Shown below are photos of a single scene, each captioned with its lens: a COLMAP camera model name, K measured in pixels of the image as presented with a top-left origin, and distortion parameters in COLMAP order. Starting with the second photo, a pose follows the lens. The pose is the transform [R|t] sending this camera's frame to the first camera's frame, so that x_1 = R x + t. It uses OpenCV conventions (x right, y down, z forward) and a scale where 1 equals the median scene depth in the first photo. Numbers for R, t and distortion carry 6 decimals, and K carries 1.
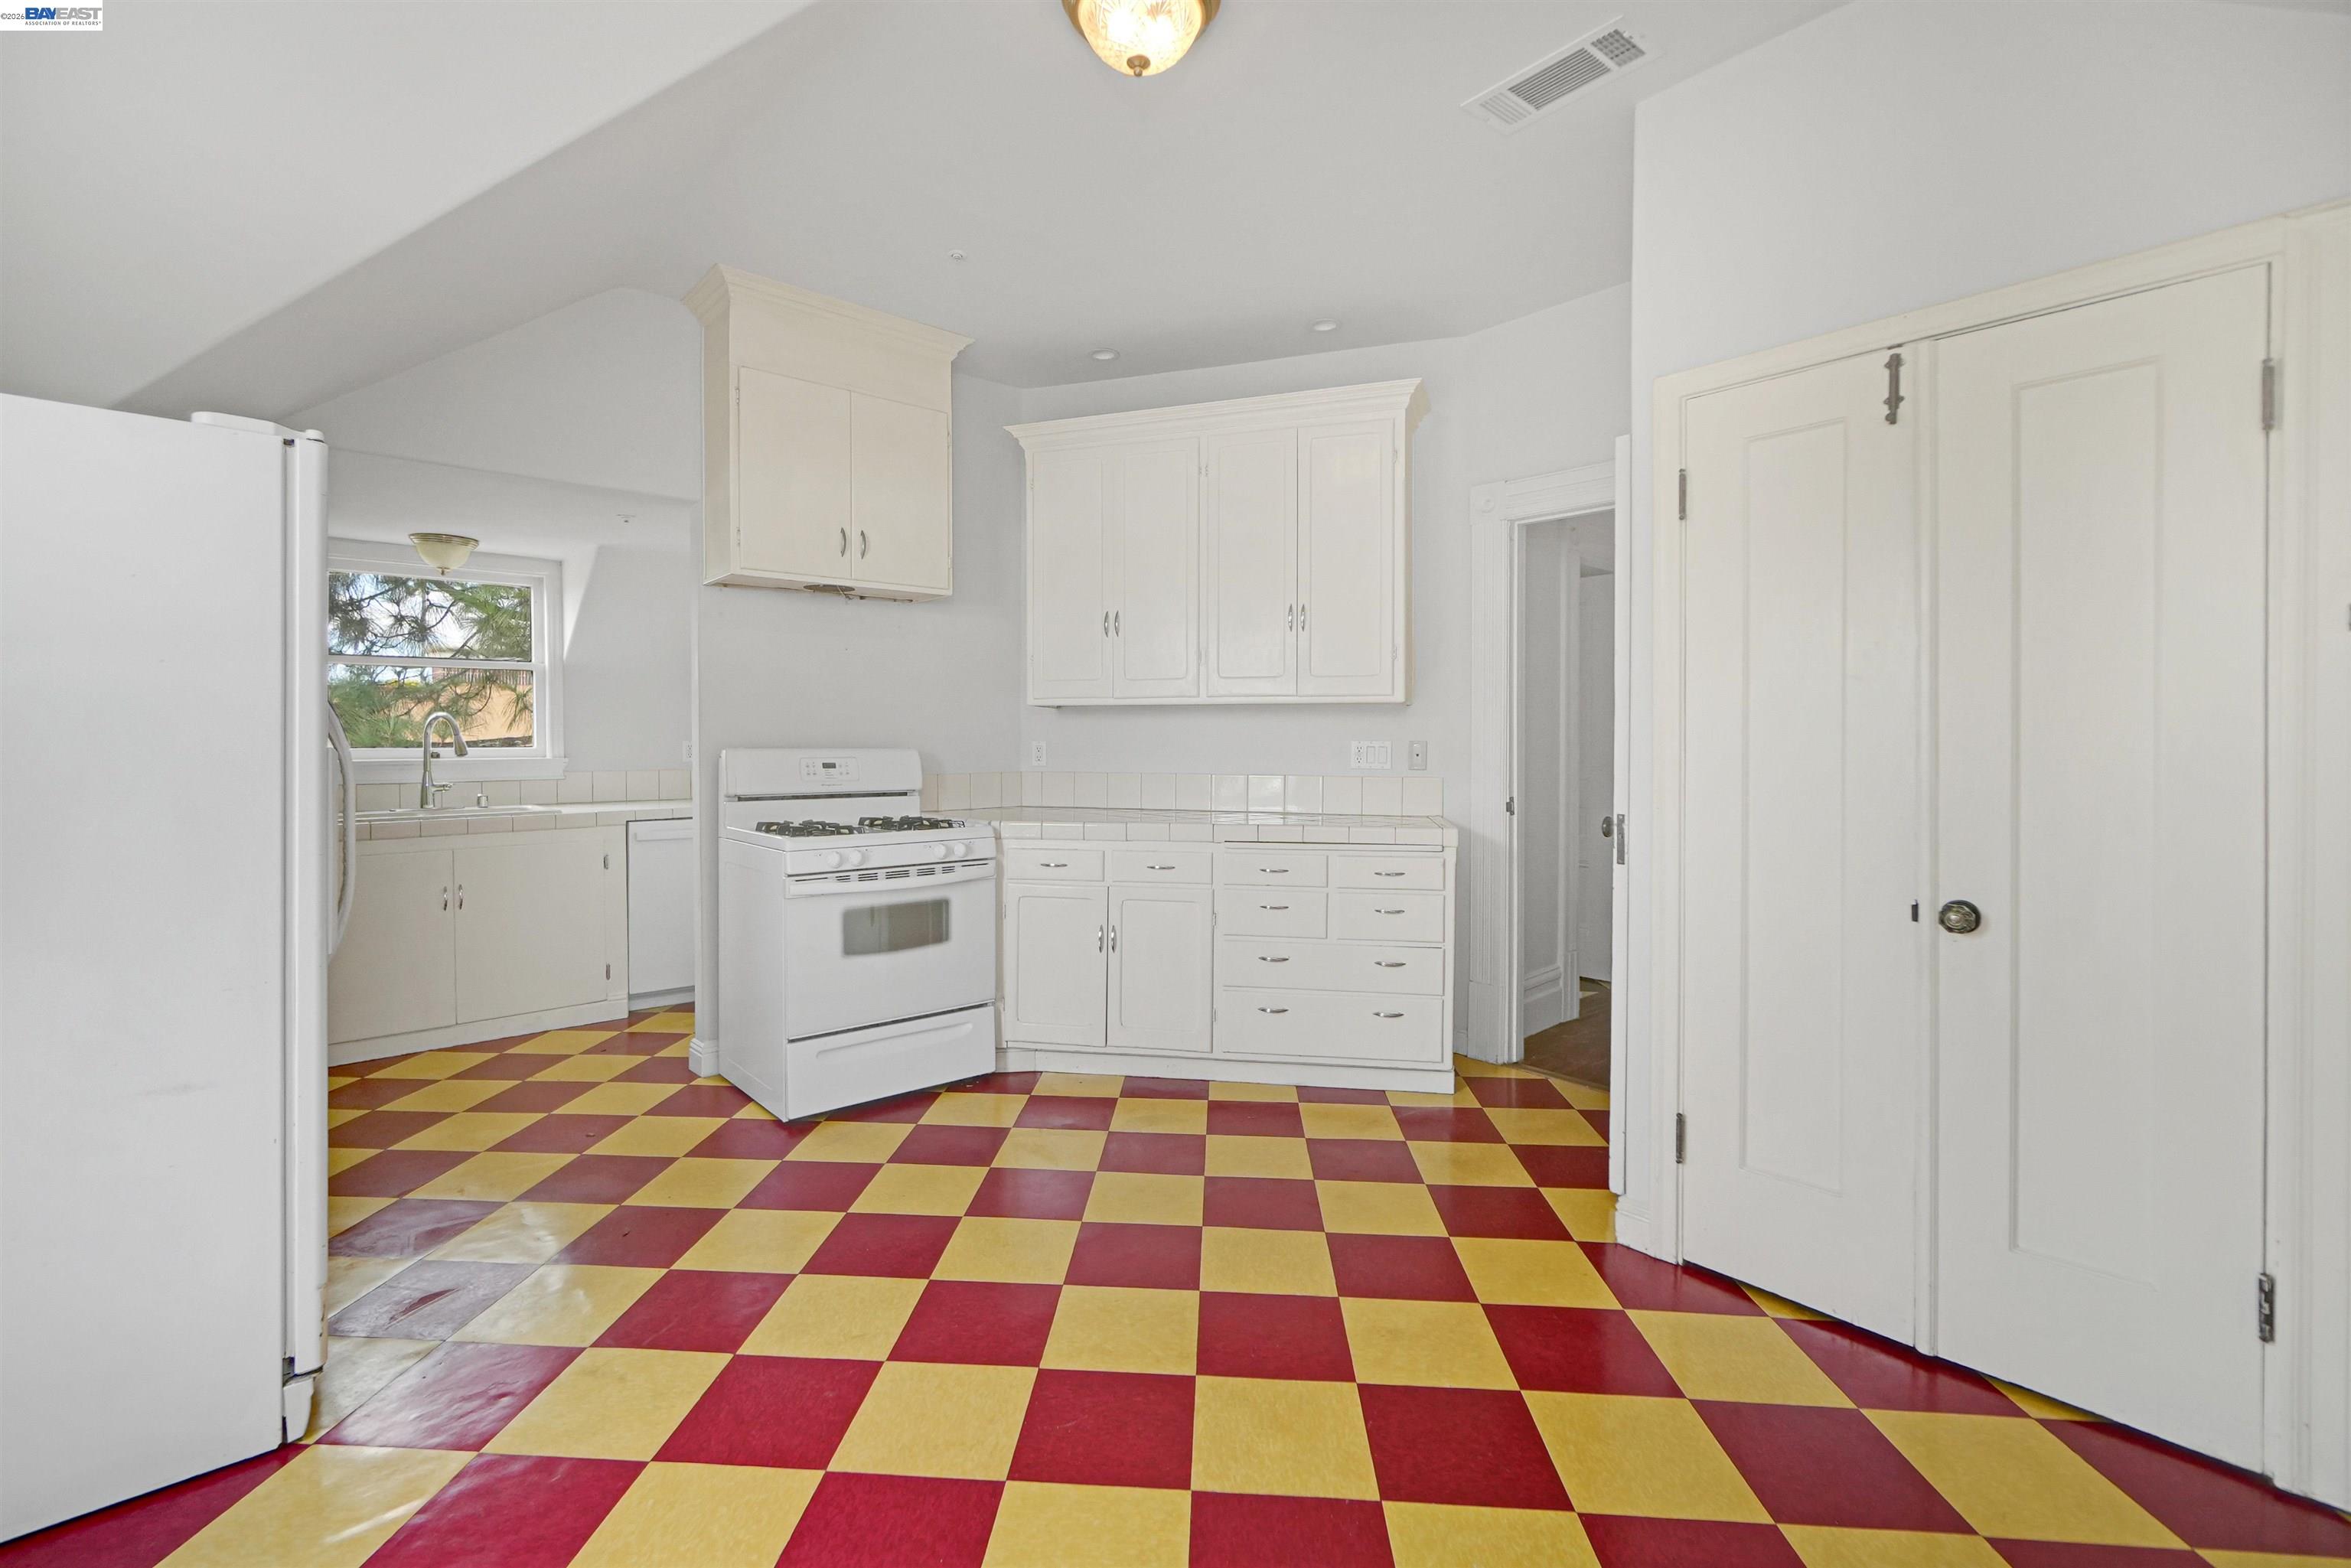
lens RADIAL K [[1019.3, 0, 1161.0], [0, 1019.3, 765.8], [0, 0, 1]] dist [-0.007187, 0.002416]
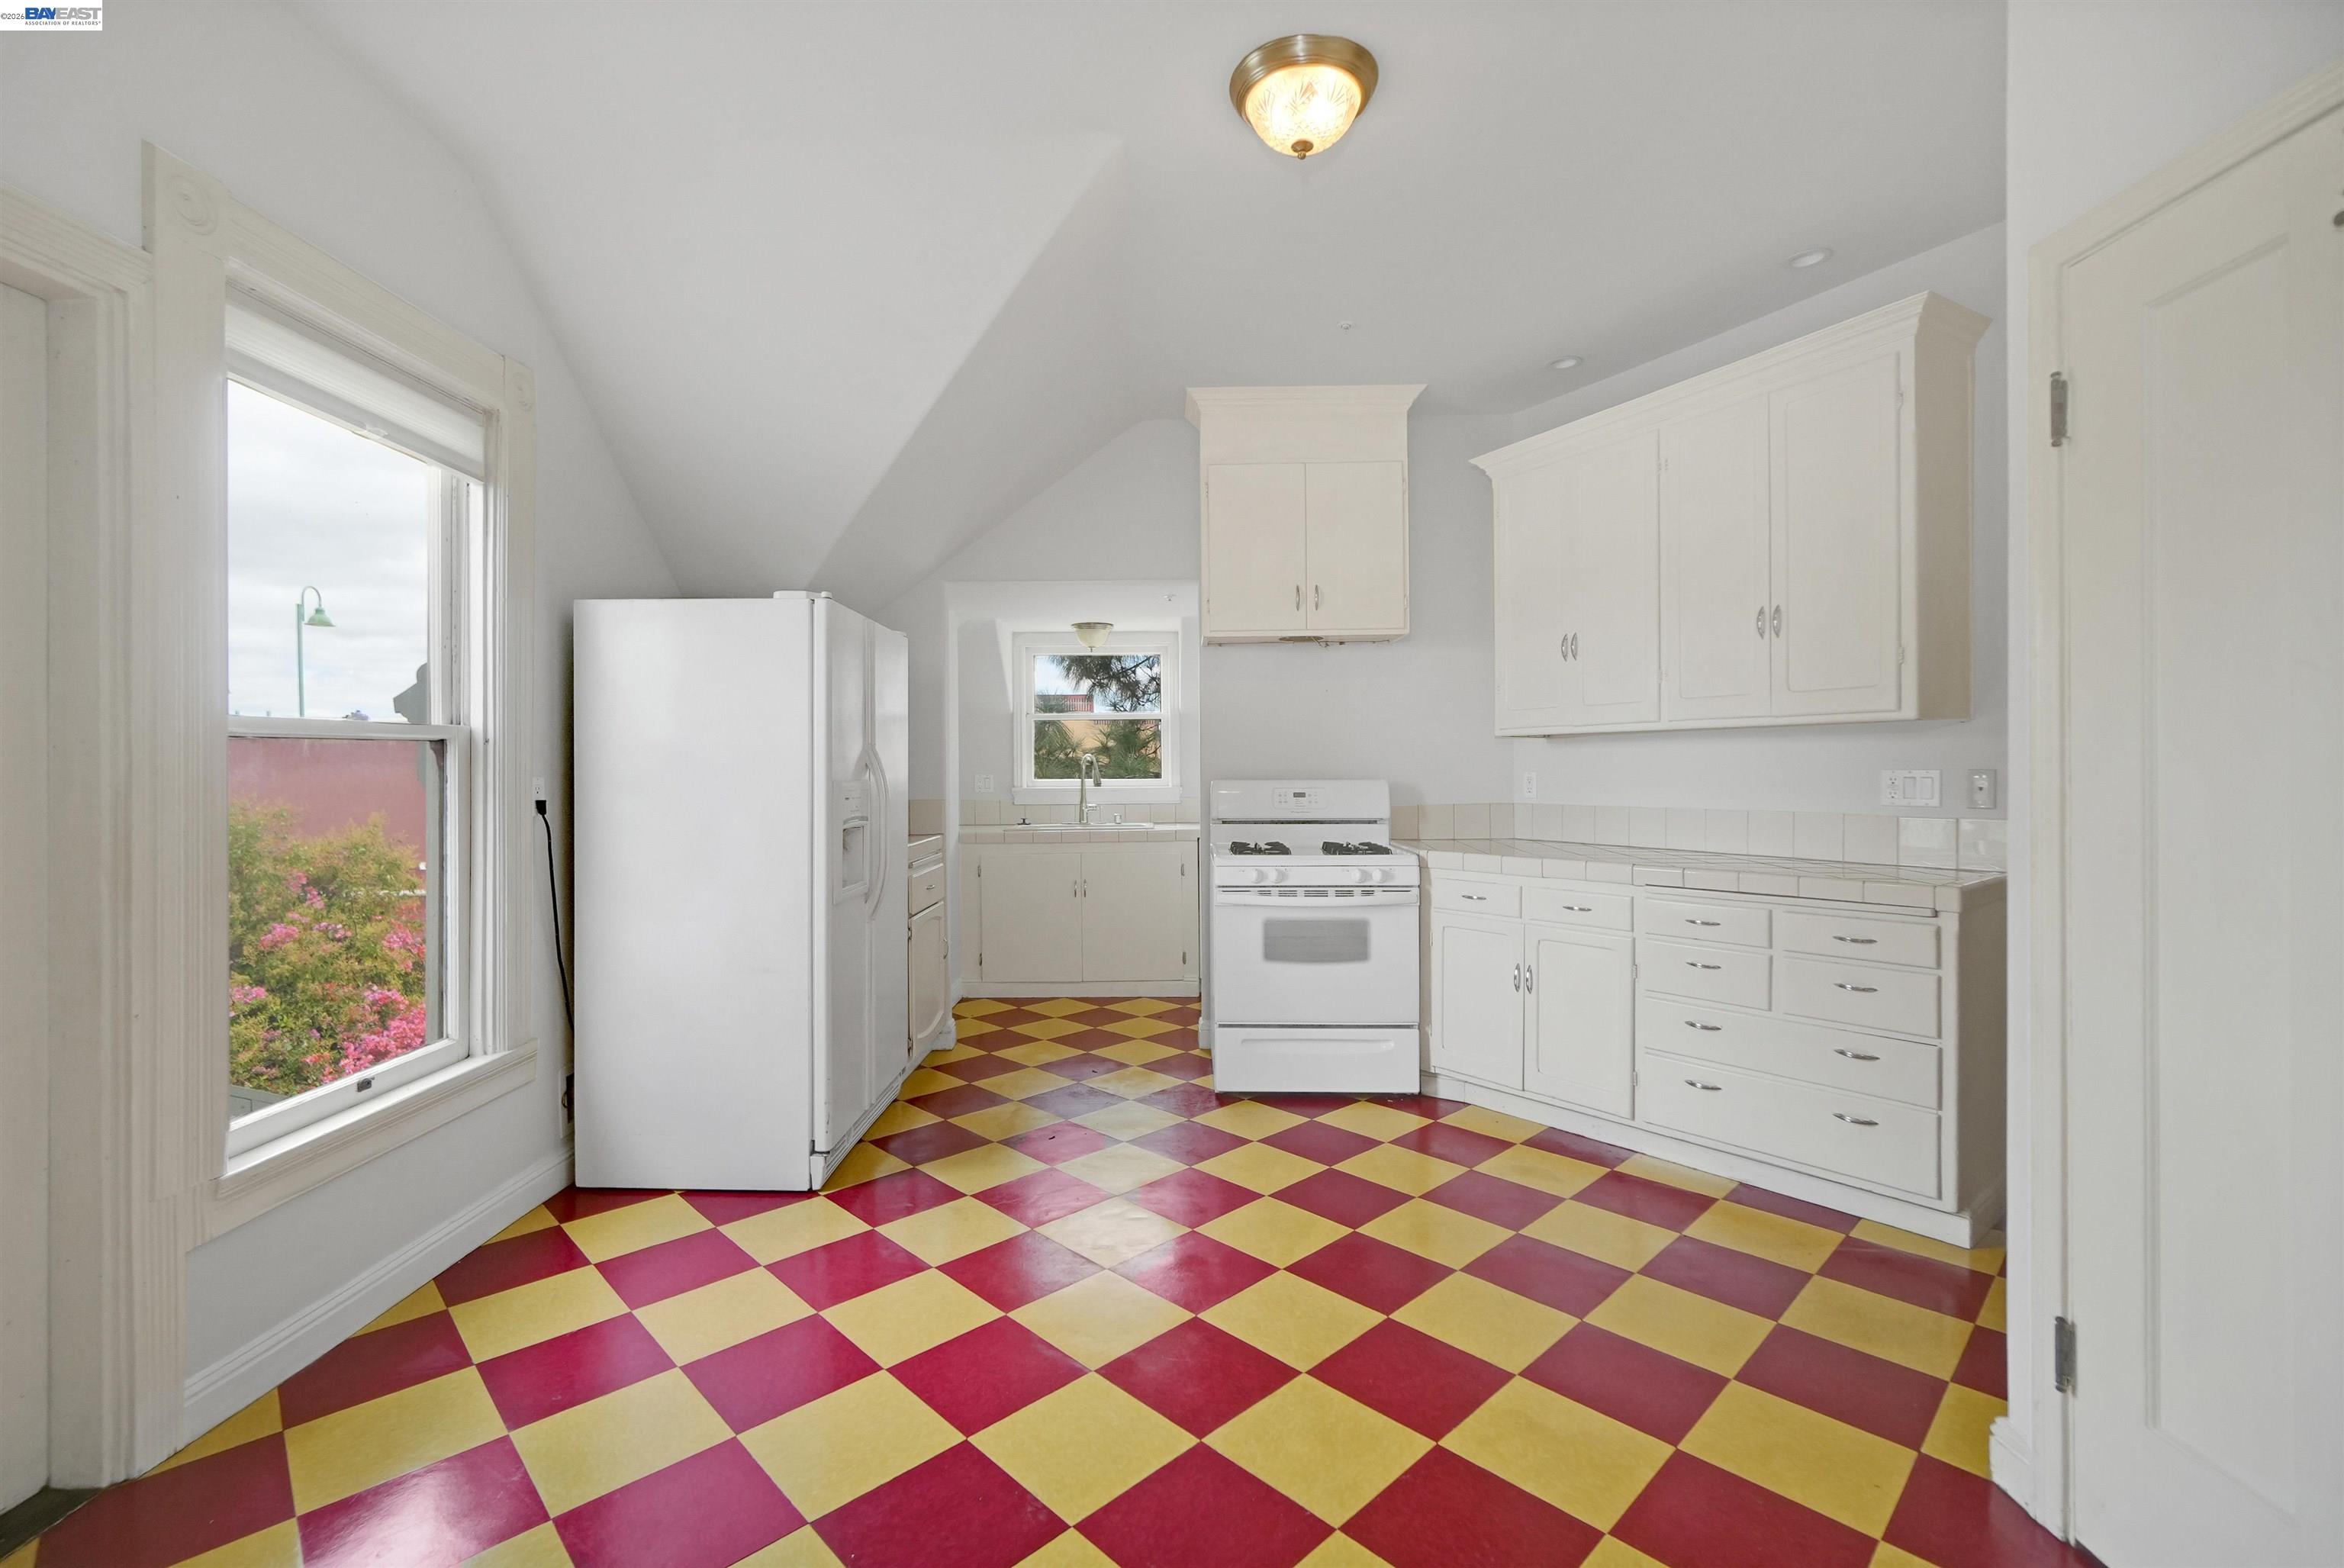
lens RADIAL K [[1016.3, 0, 1155.1], [0, 1016.3, 791.8], [0, 0, 1]] dist [-0.007187, 0.002416]
pose [[0.741760, 0.008255, -0.670614, 0.332746], [-0.010513, 0.999945, 0.000680, -0.002823], [0.670583, 0.006546, 0.741806, 0.057593]]
